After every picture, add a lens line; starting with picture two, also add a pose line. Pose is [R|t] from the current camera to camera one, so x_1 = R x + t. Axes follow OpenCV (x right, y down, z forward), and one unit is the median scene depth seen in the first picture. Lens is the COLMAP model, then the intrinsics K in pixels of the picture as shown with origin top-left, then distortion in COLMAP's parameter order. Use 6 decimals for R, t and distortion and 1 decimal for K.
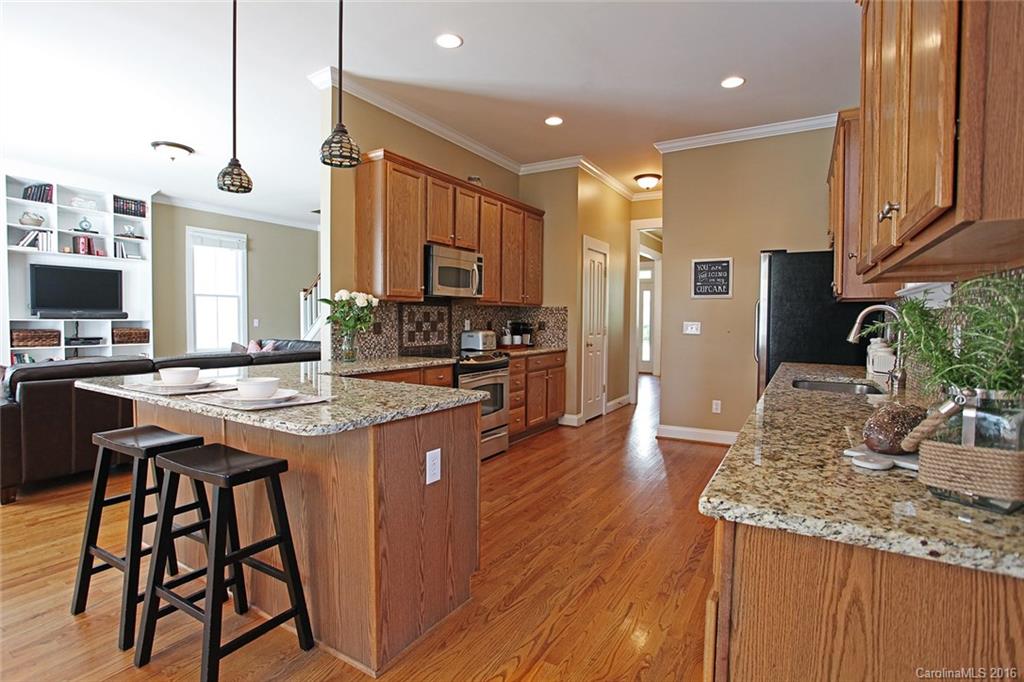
lens RADIAL K [[494.5, 0, 515.9], [0, 494.5, 338.4], [0, 0, 1]] dist [-0.044576, 0.011301]
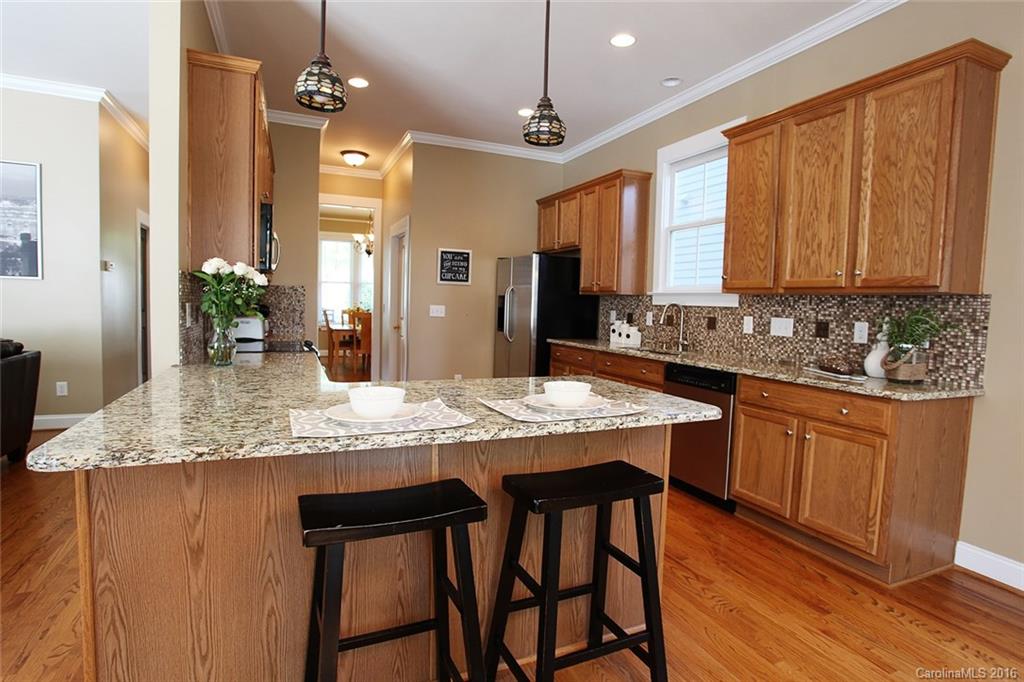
lens RADIAL K [[513.8, 0, 515.7], [0, 513.8, 338.7], [0, 0, 1]] dist [-0.045917, 0.007500]
pose [[0.576207, -0.044338, 0.816100, -0.610323], [0.005876, 0.998726, 0.050111, -0.020252], [-0.817283, -0.024079, 0.575734, 0.253303]]
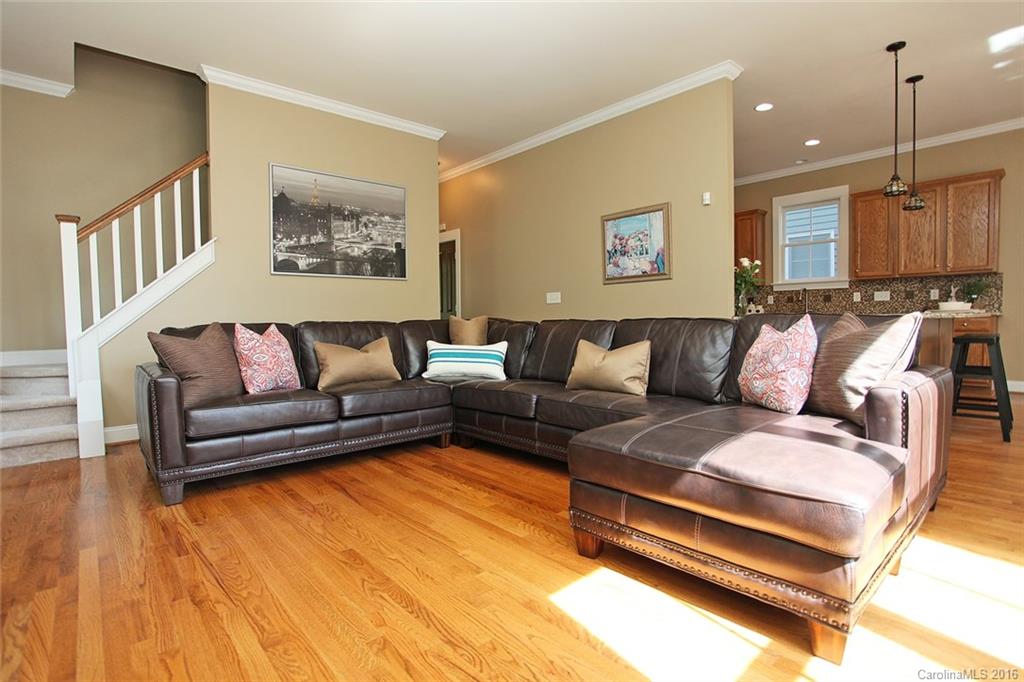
lens RADIAL K [[494.5, 0, 508.3], [0, 494.5, 344.4], [0, 0, 1]] dist [-0.044576, 0.011301]
pose [[0.292603, -0.056814, 0.954545, -1.543378], [0.054040, 0.997621, 0.042813, 0.030854], [-0.954706, 0.039056, 0.294977, 1.104877]]
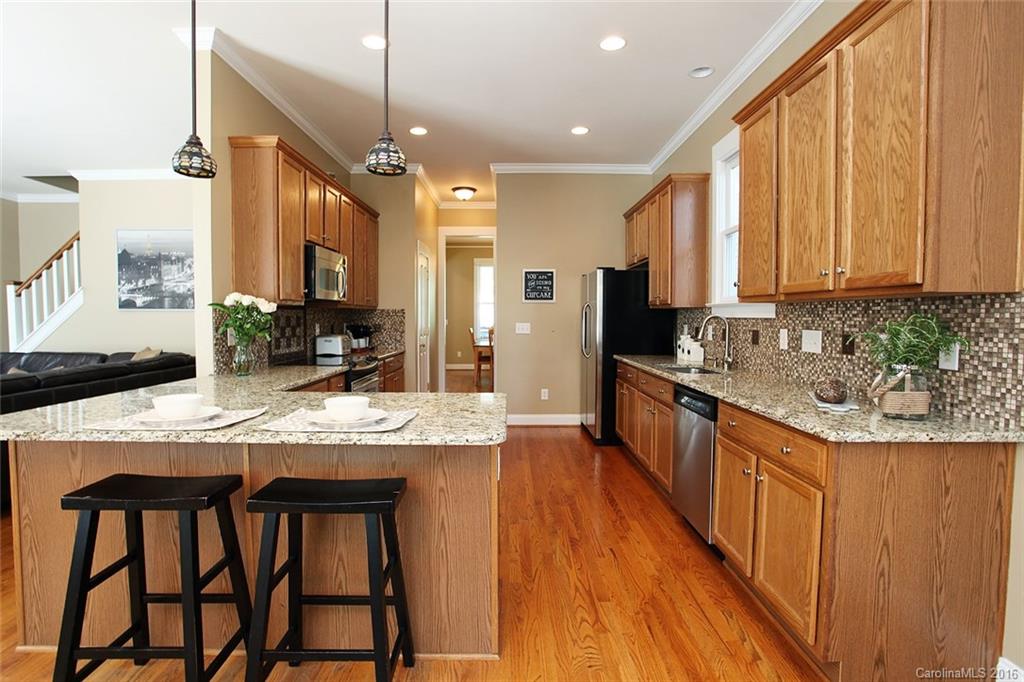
lens RADIAL K [[494.5, 0, 516.2], [0, 494.5, 338.7], [0, 0, 1]] dist [-0.044576, 0.011301]
pose [[0.852769, -0.027327, 0.521573, -0.340194], [0.023562, 0.999626, 0.013851, -0.016893], [-0.521757, 0.000477, 0.853094, 0.016033]]
